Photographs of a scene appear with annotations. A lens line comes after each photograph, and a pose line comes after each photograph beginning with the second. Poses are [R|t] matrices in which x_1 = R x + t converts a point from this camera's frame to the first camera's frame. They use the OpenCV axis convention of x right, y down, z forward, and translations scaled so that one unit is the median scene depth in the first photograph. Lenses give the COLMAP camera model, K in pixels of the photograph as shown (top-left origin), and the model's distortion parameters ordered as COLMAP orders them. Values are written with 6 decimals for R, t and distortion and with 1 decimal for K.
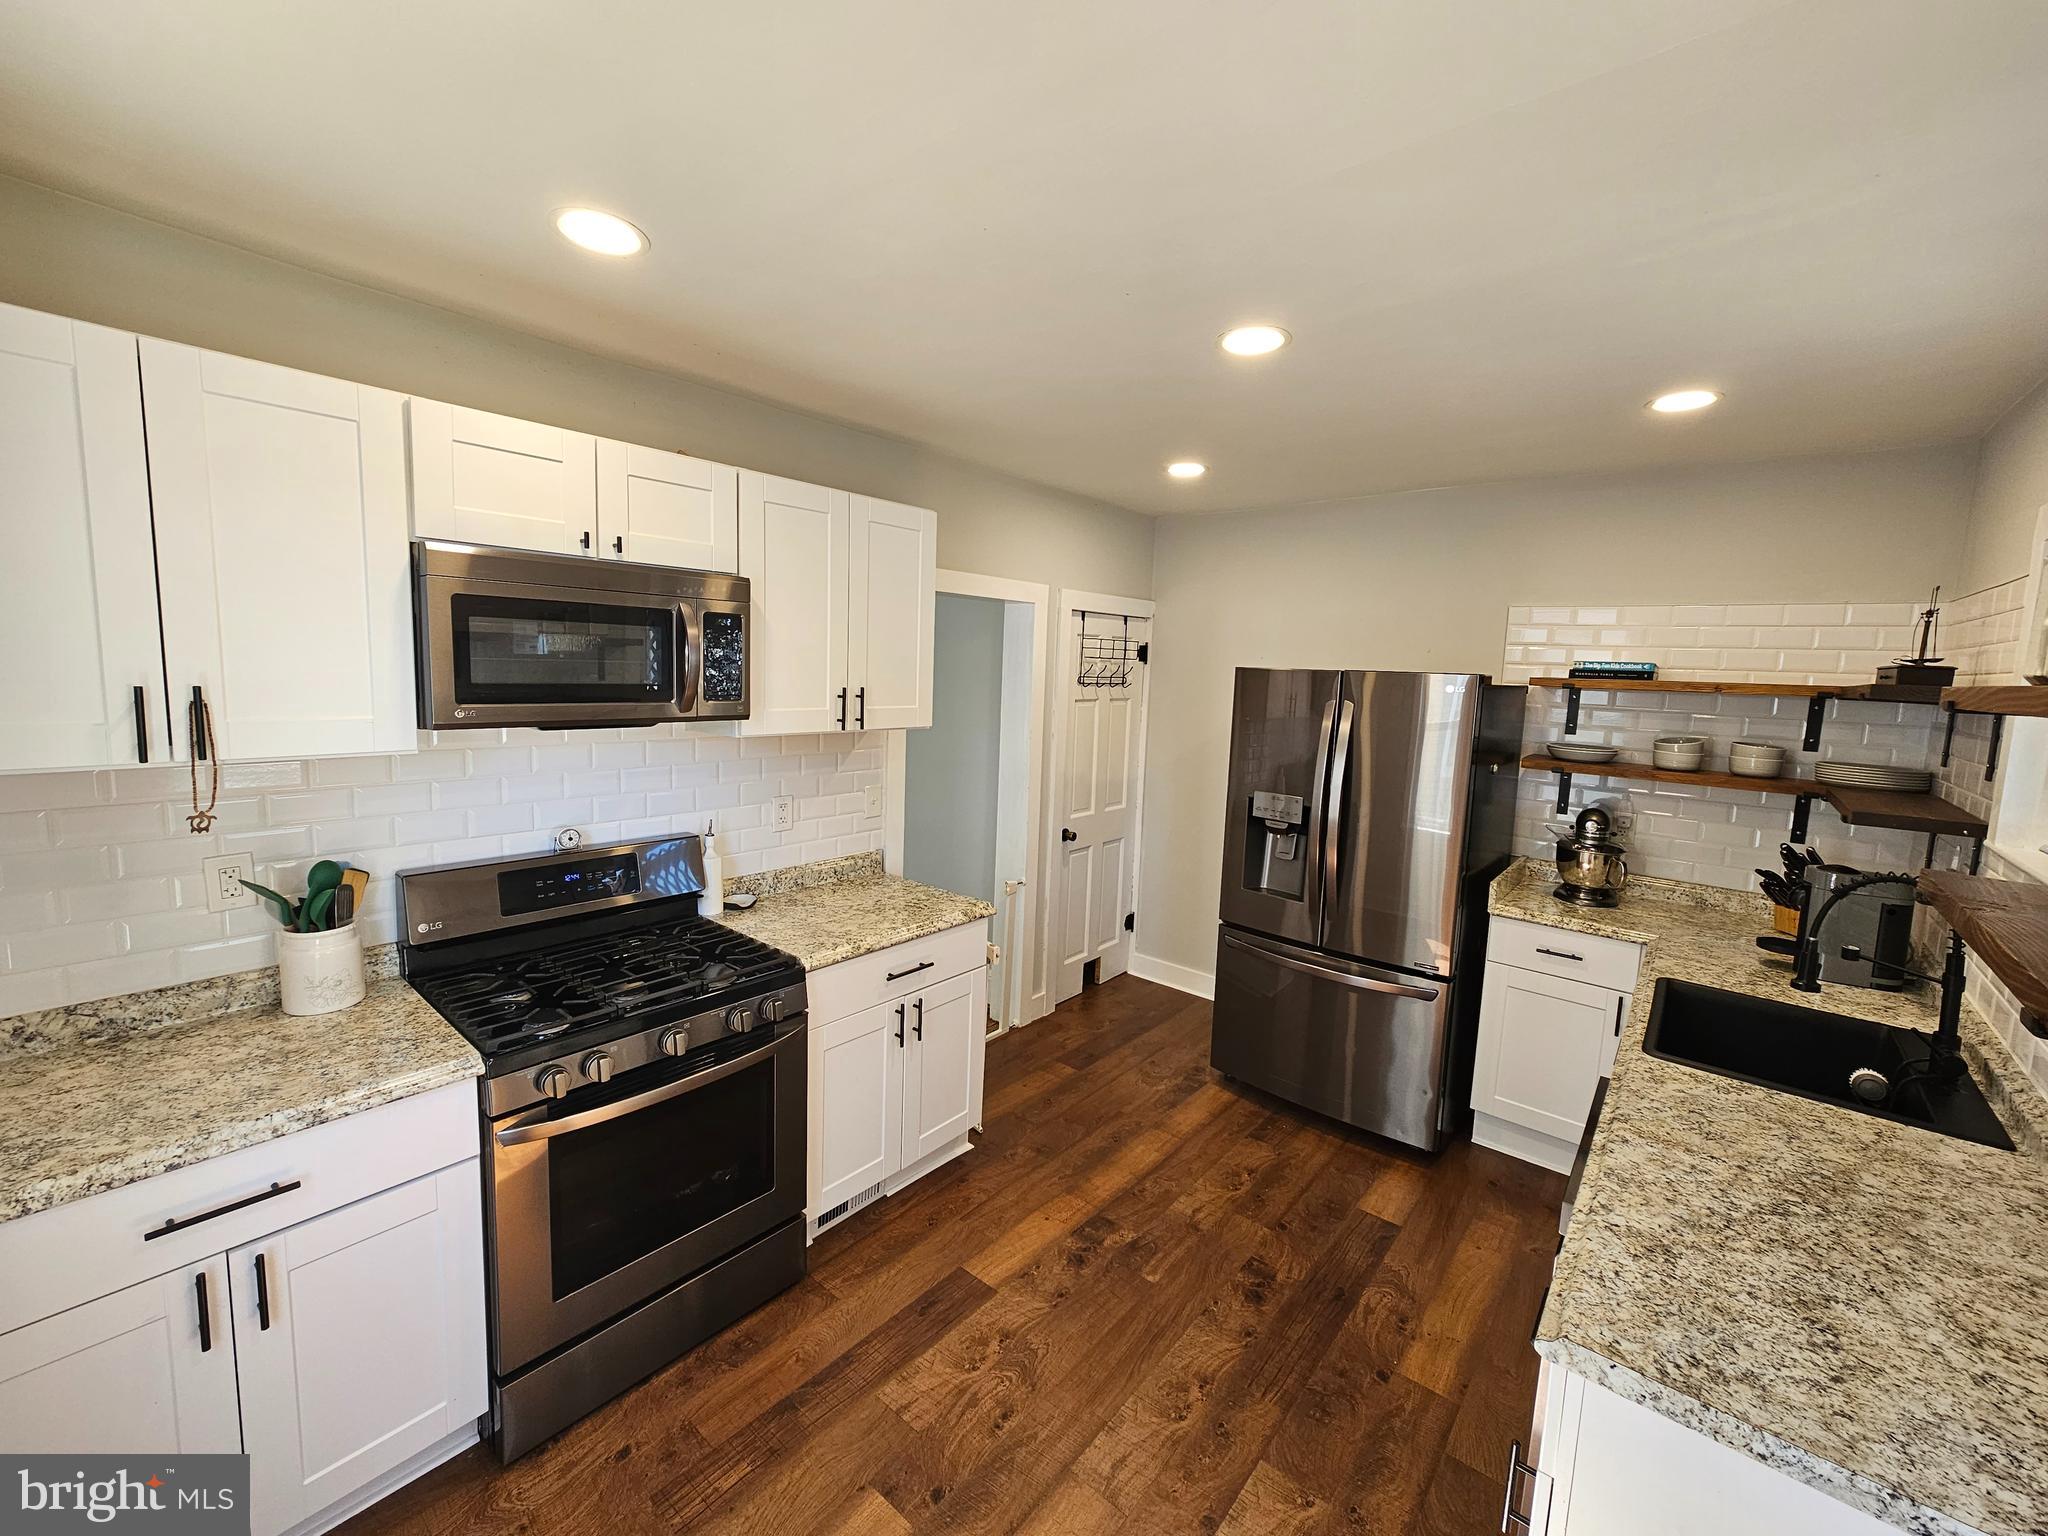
lens RADIAL K [[833.3, 0, 1033.2], [0, 833.3, 751.4], [0, 0, 1]] dist [0.000119, -0.000381]
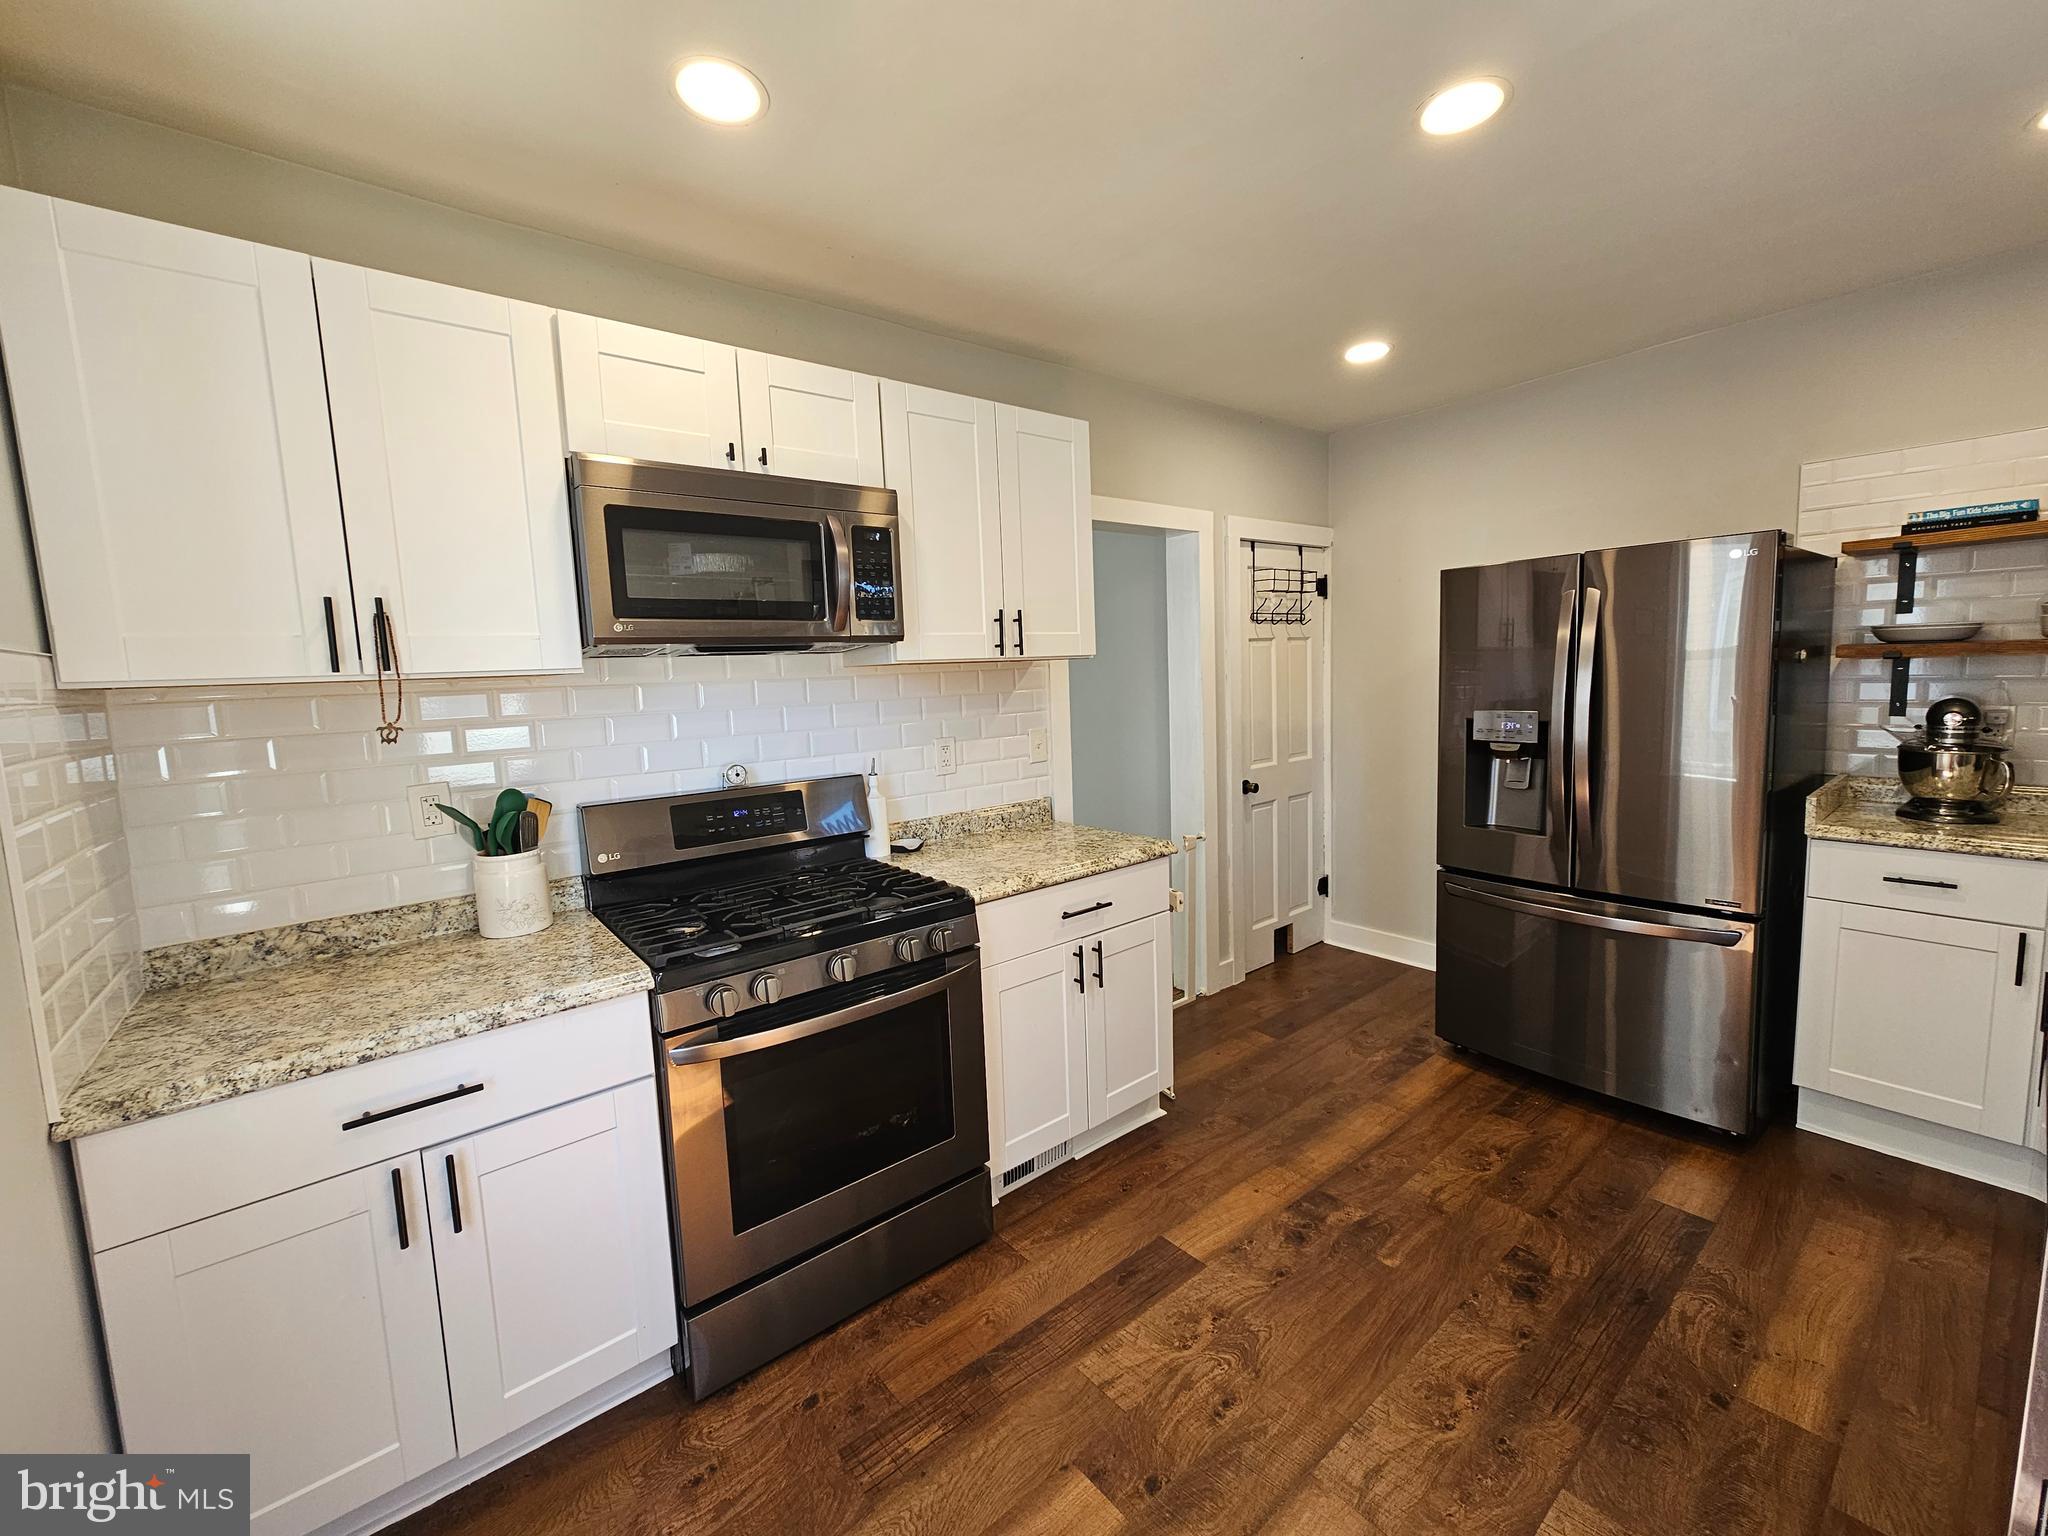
lens RADIAL K [[833.3, 0, 1032.1], [0, 833.3, 751.9], [0, 0, 1]] dist [0.000119, -0.000381]
pose [[0.979421, -0.055007, -0.194187, -0.021013], [0.053788, 0.998486, -0.011550, 0.105881], [0.194528, 0.000867, 0.980897, 0.100003]]
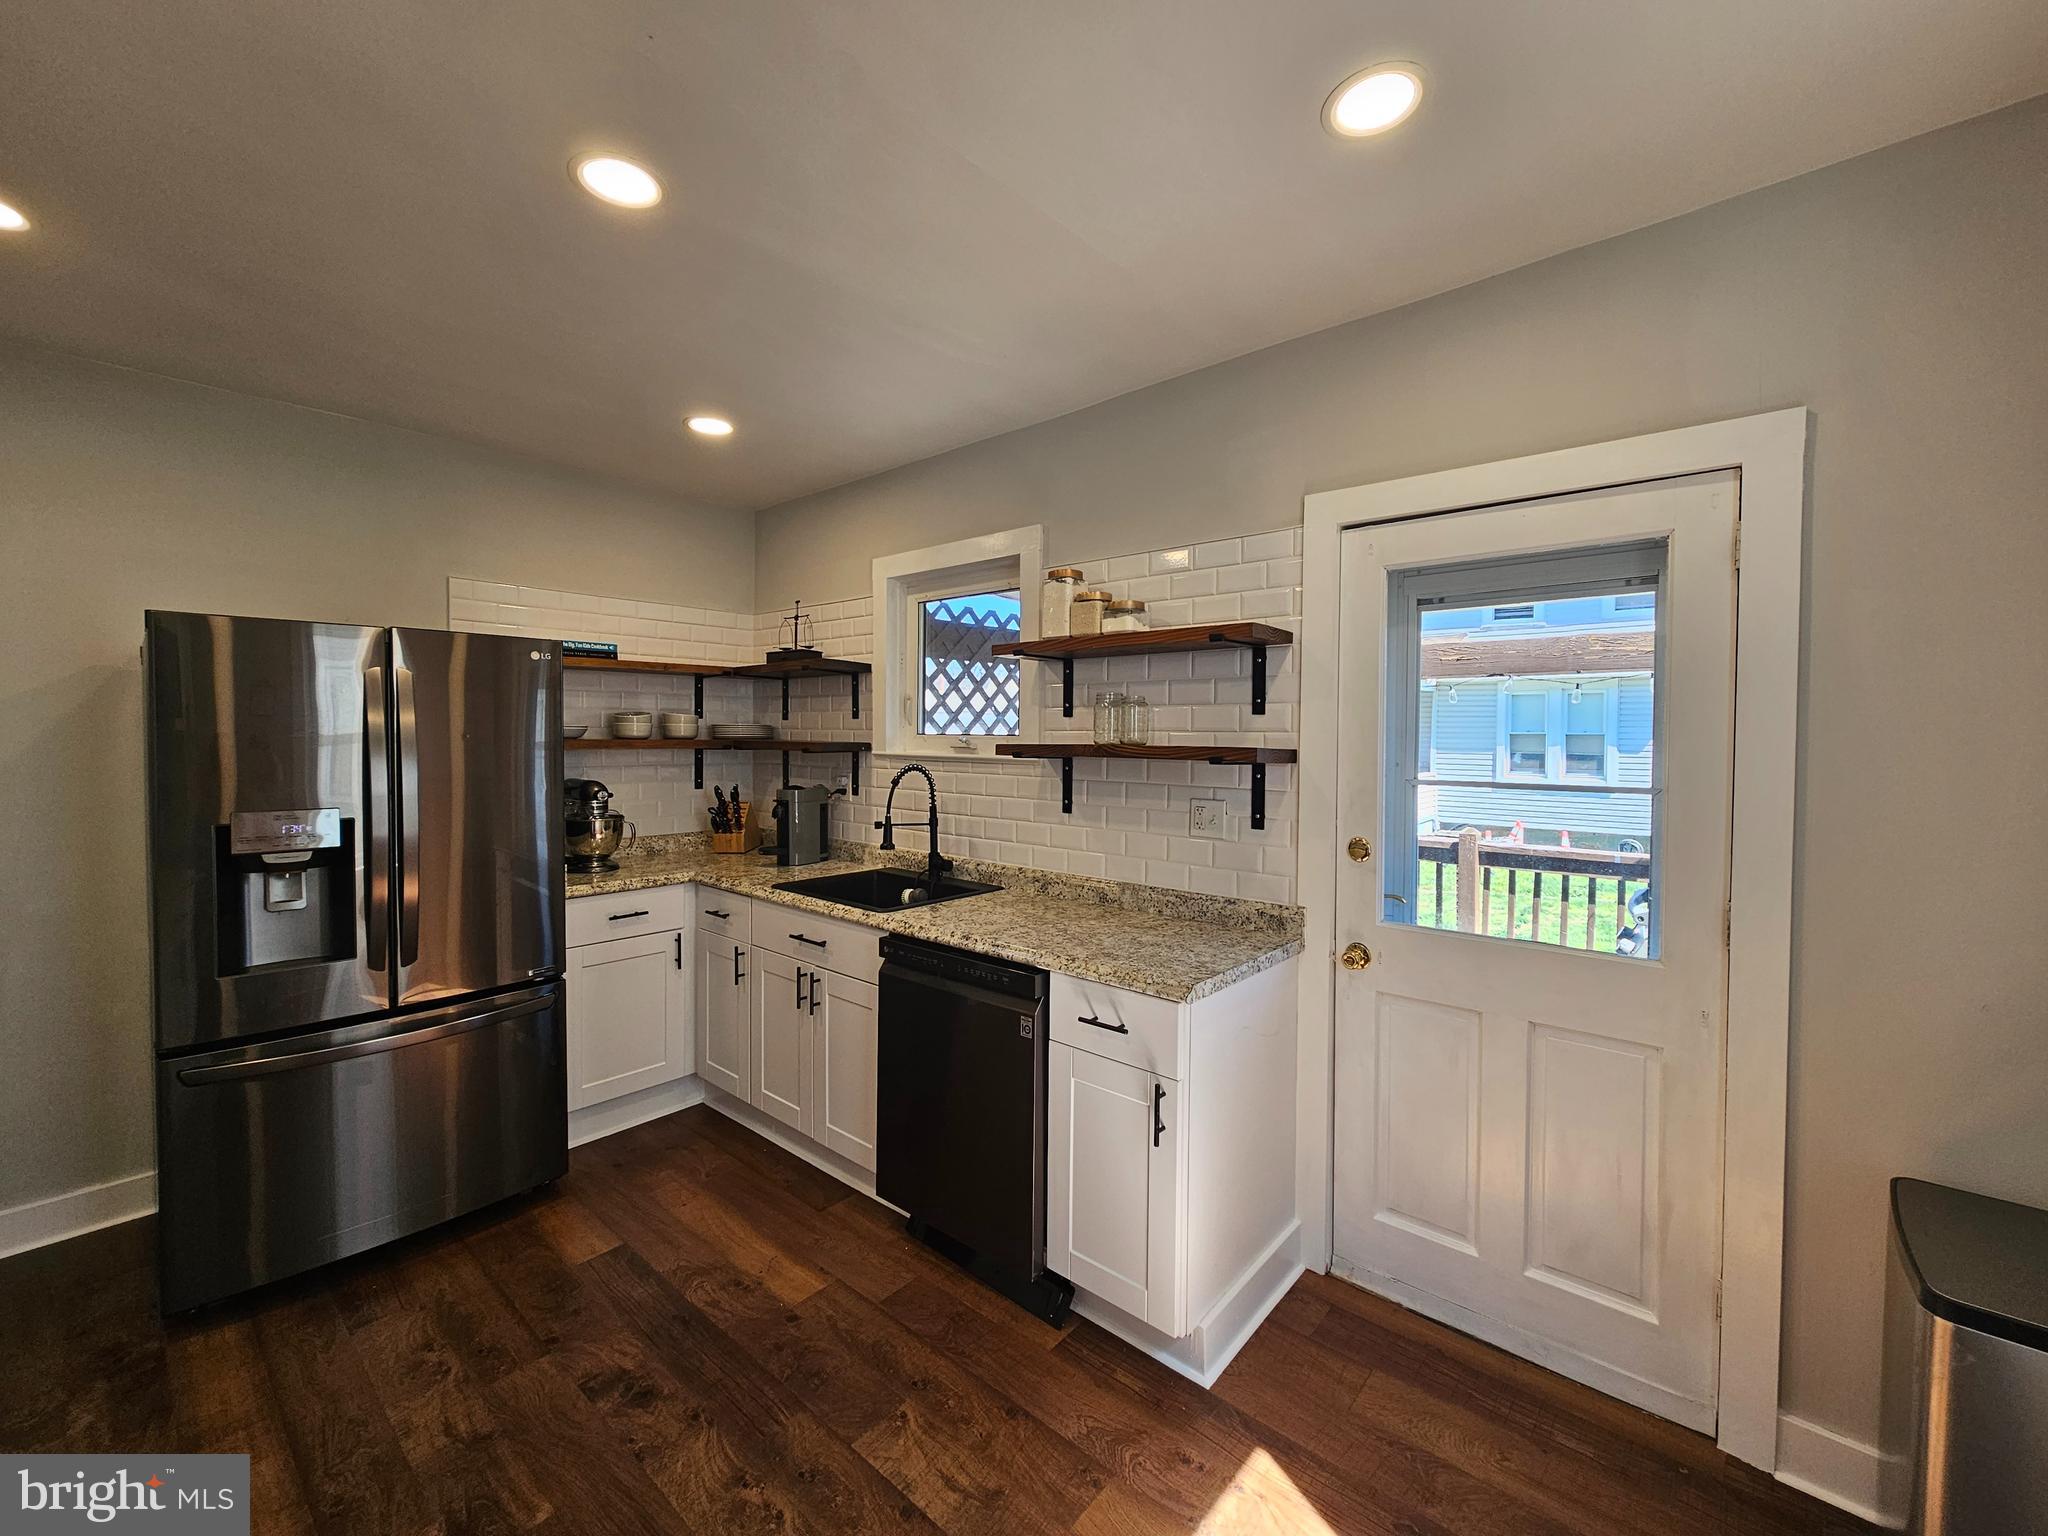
lens RADIAL K [[833.3, 0, 1026.2], [0, 833.3, 753.1], [0, 0, 1]] dist [0.000119, -0.000381]
pose [[0.024532, -0.061584, 0.997800, -0.470092], [0.102048, 0.993041, 0.058782, 0.036734], [-0.994477, 0.100381, 0.030646, 0.544559]]
